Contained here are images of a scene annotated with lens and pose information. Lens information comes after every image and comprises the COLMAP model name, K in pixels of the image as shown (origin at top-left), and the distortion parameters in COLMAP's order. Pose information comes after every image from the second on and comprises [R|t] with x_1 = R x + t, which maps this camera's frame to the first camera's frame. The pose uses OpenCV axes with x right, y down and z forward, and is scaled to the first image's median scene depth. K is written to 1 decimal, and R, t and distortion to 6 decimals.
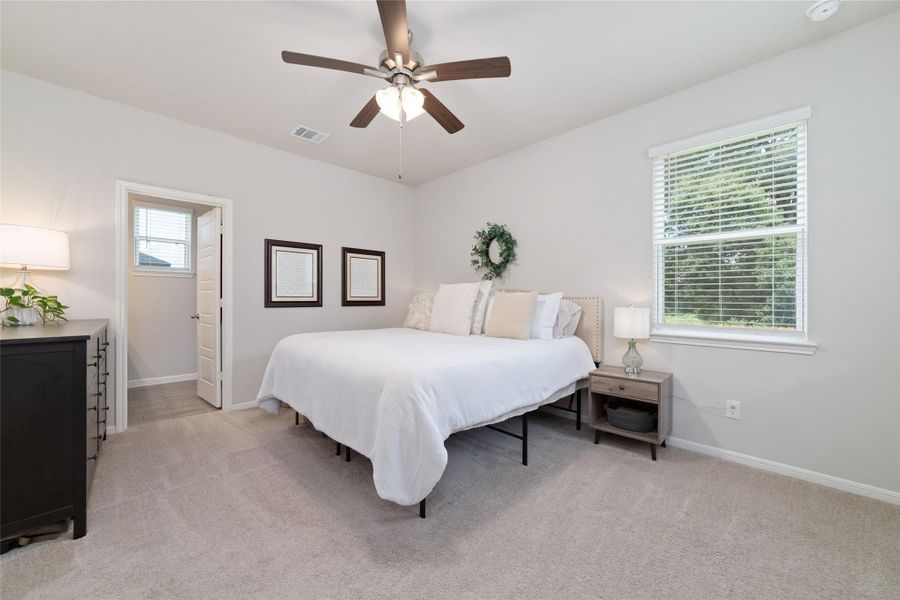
lens RADIAL K [[344.5, 0, 452.2], [0, 344.5, 301.0], [0, 0, 1]] dist [-0.009254, 0.000549]
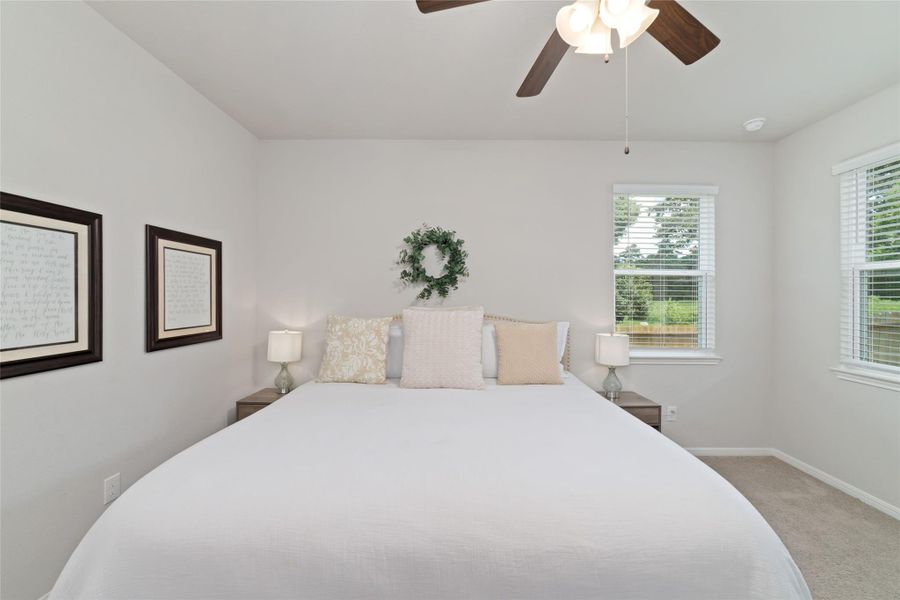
lens RADIAL K [[344.5, 0, 452.2], [0, 344.5, 301.0], [0, 0, 1]] dist [-0.009254, 0.000549]
pose [[0.710436, -0.007416, 0.703723, -0.373491], [-0.001222, 0.999930, 0.011771, -0.063925], [-0.703761, -0.009223, 0.710377, 0.406382]]
